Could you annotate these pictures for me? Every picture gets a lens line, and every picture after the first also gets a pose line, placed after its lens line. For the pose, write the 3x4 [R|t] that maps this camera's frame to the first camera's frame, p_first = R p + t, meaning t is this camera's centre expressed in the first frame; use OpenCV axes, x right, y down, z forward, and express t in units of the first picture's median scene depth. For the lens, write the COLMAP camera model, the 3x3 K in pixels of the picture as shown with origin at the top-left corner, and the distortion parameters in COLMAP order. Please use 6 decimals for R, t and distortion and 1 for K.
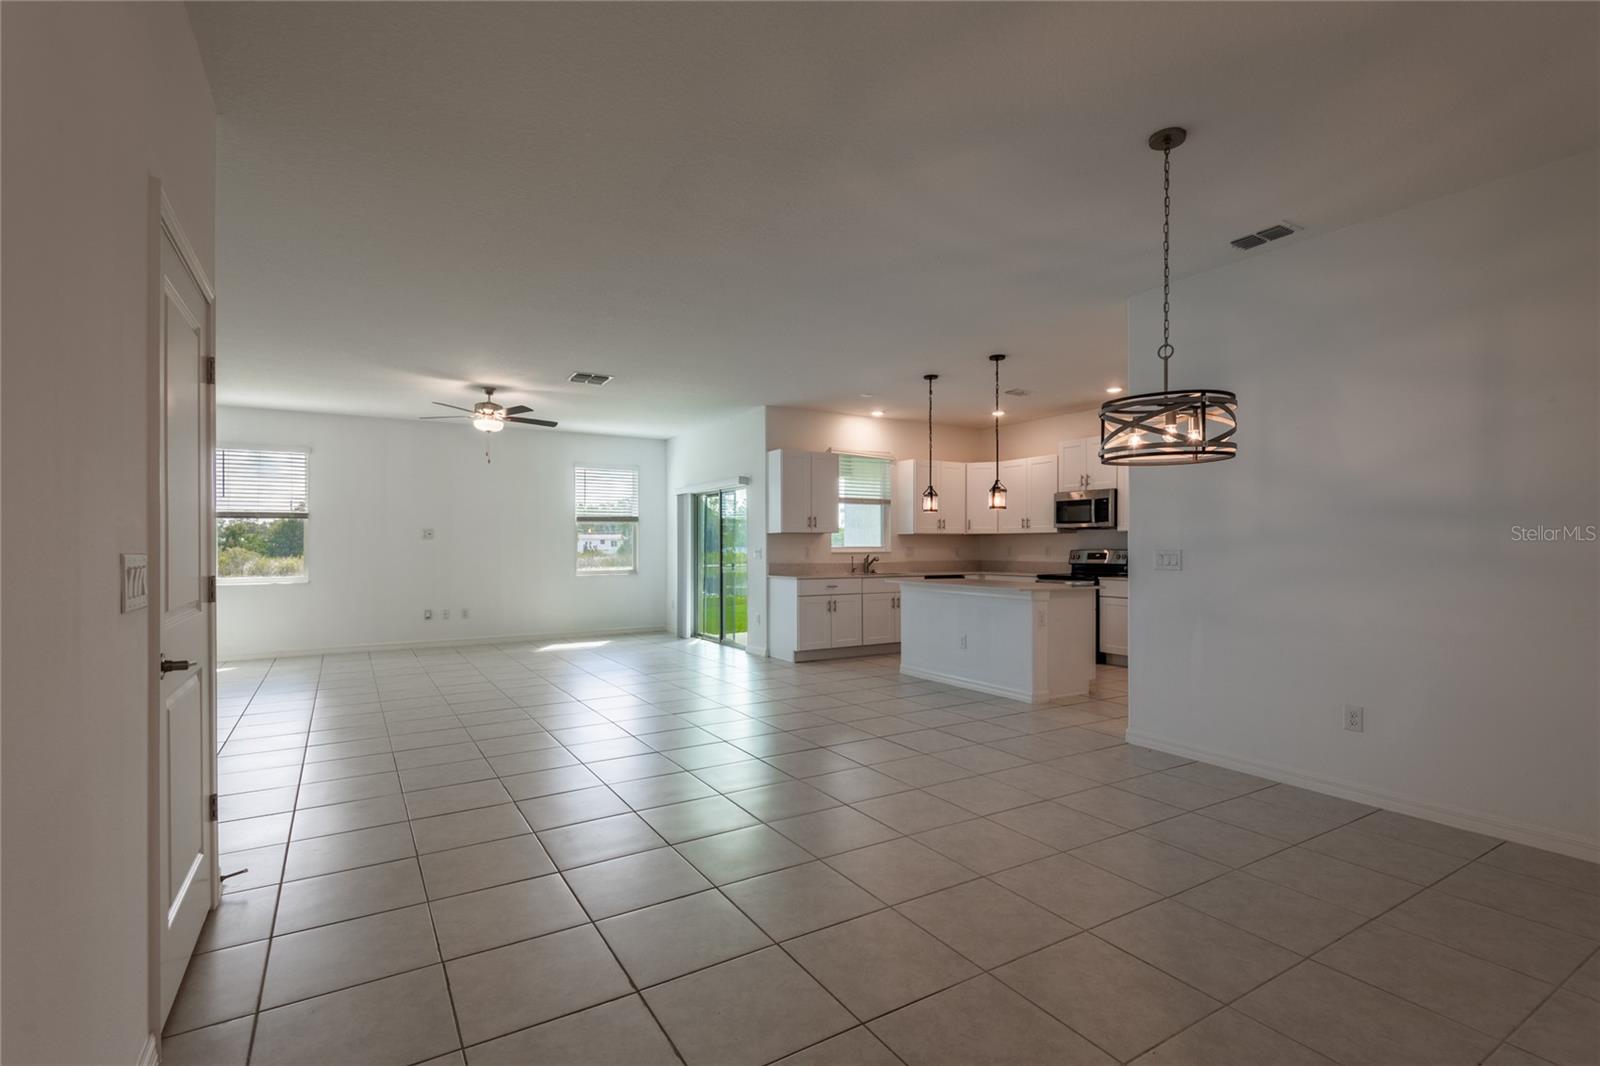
lens RADIAL K [[724.1, 0, 802.1], [0, 724.1, 546.0], [0, 0, 1]] dist [0.028372, -0.000213]
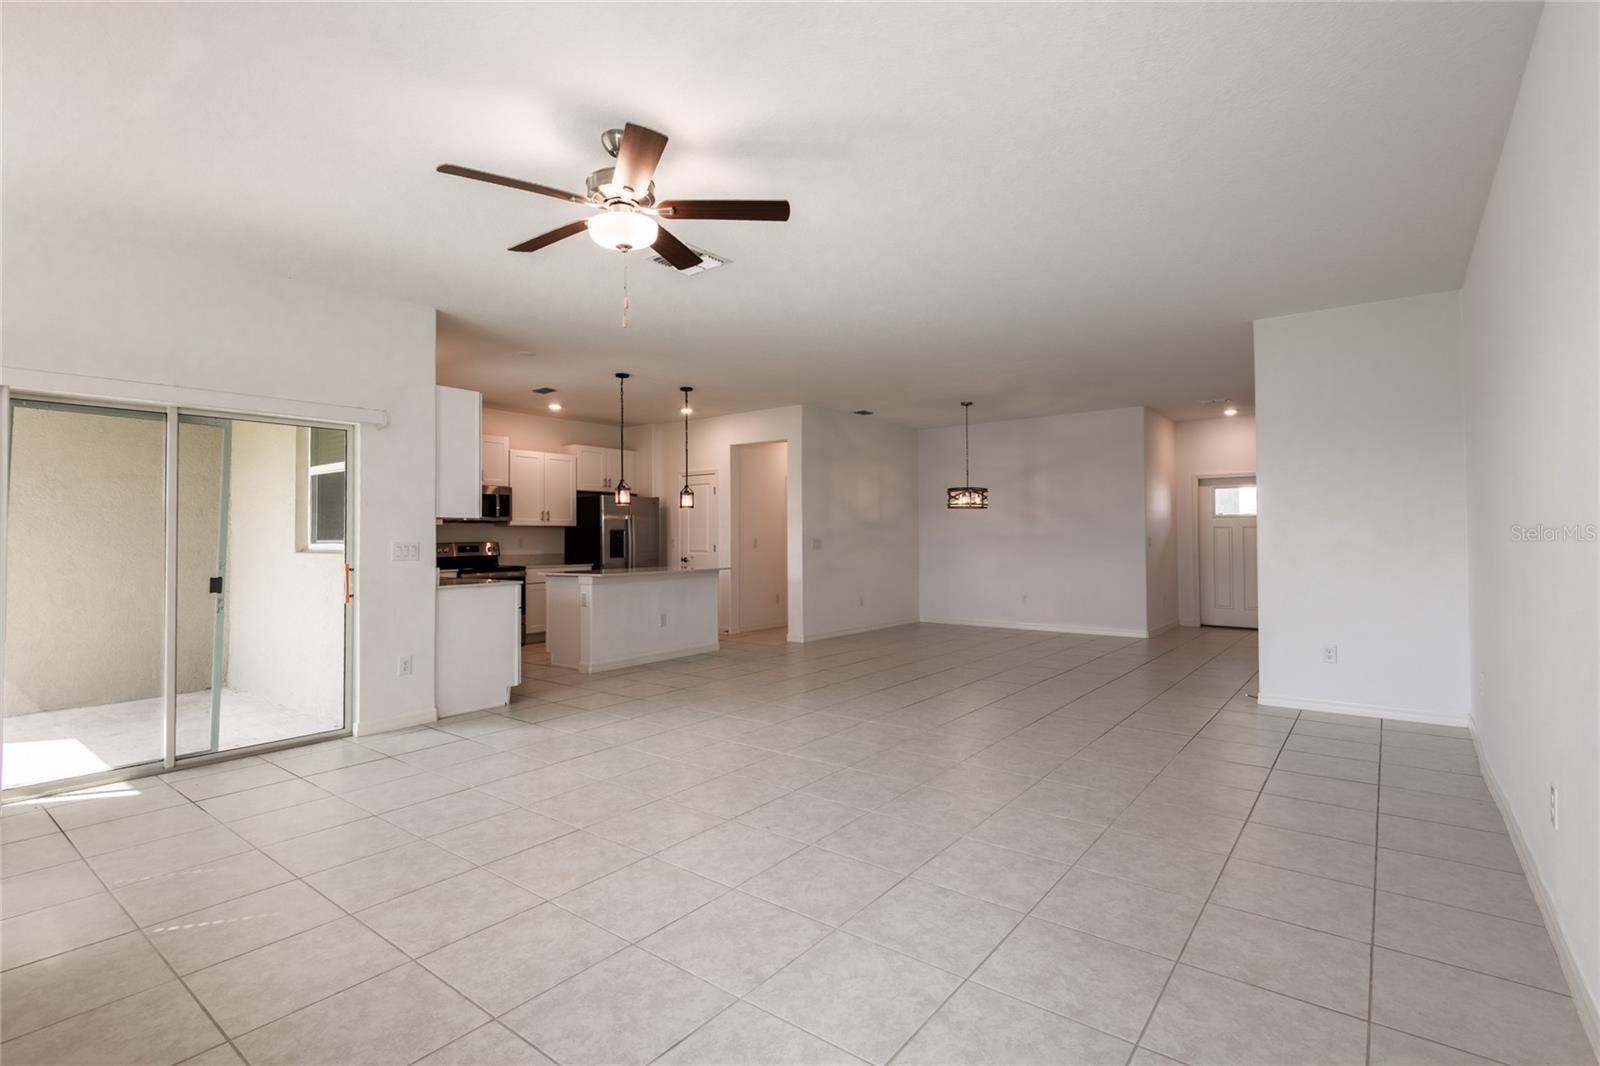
lens RADIAL K [[738.6, 0, 809.9], [0, 738.6, 536.9], [0, 0, 1]] dist [0.013141, -0.000682]
pose [[-0.357040, 0.004382, 0.934079, -0.721809], [0.008164, 0.999965, -0.001570, 0.002394], [-0.934054, 0.007066, -0.357063, 0.902510]]
